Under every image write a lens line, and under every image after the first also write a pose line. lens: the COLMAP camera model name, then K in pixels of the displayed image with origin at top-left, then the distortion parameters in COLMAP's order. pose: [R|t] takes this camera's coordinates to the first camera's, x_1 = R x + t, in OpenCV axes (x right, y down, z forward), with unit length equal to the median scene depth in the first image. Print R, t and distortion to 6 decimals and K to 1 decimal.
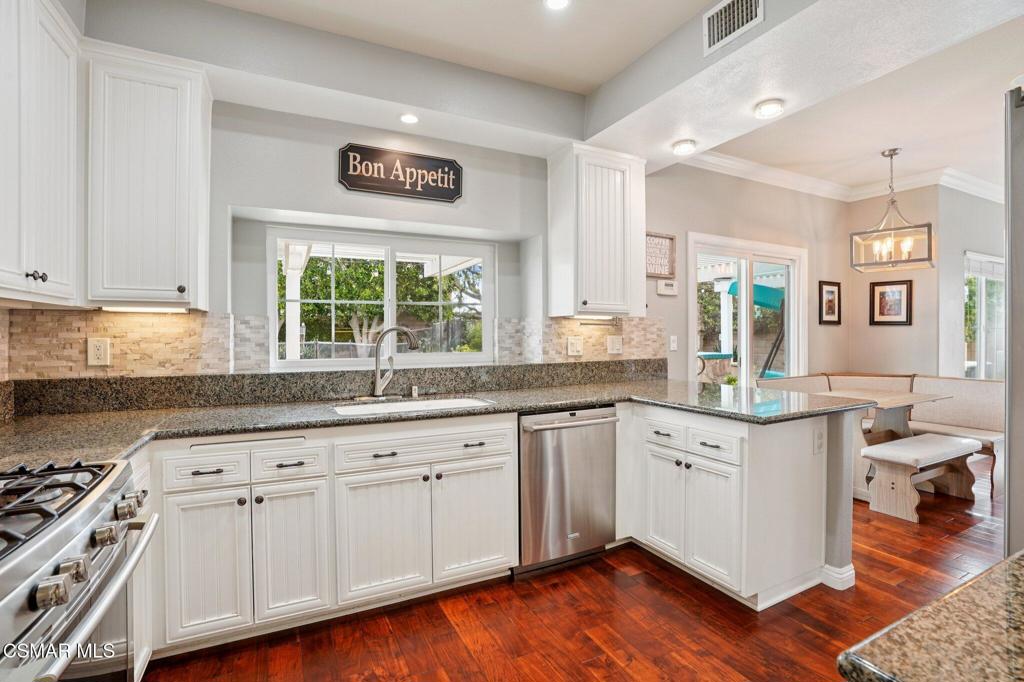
lens RADIAL K [[473.9, 0, 508.5], [0, 473.9, 332.4], [0, 0, 1]] dist [-0.068760, 0.029274]
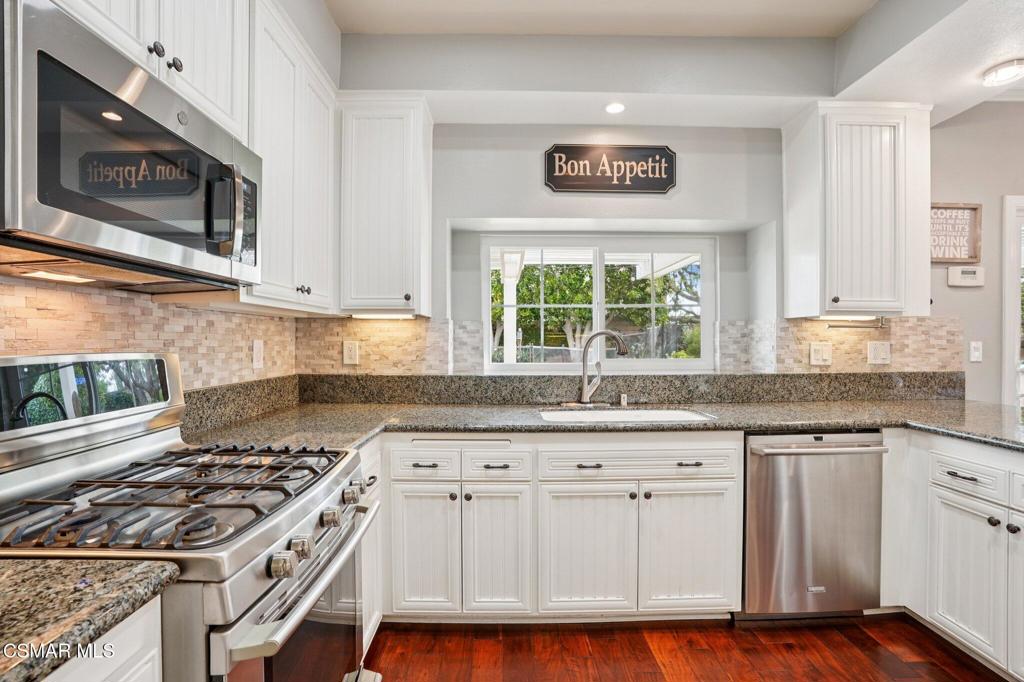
lens RADIAL K [[476.1, 0, 503.8], [0, 476.1, 340.9], [0, 0, 1]] dist [-0.074932, 0.028529]
pose [[0.899439, 0.003967, -0.437028, -0.002896], [-0.000808, 0.999972, 0.007413, 0.001970], [0.437045, -0.006315, 0.899417, 0.059476]]
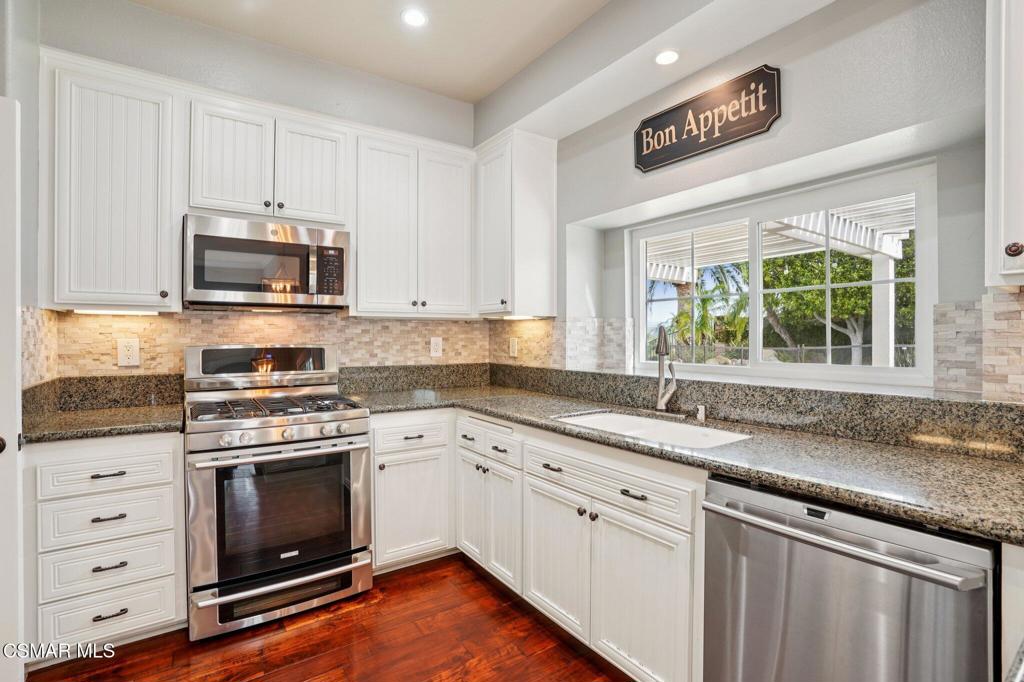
lens RADIAL K [[473.9, 0, 508.5], [0, 473.9, 332.4], [0, 0, 1]] dist [-0.068760, 0.029274]
pose [[0.151755, -0.005735, -0.988401, 0.515468], [0.006646, 0.999966, -0.004781, 0.001045], [0.988396, -0.005843, 0.151788, 0.633116]]
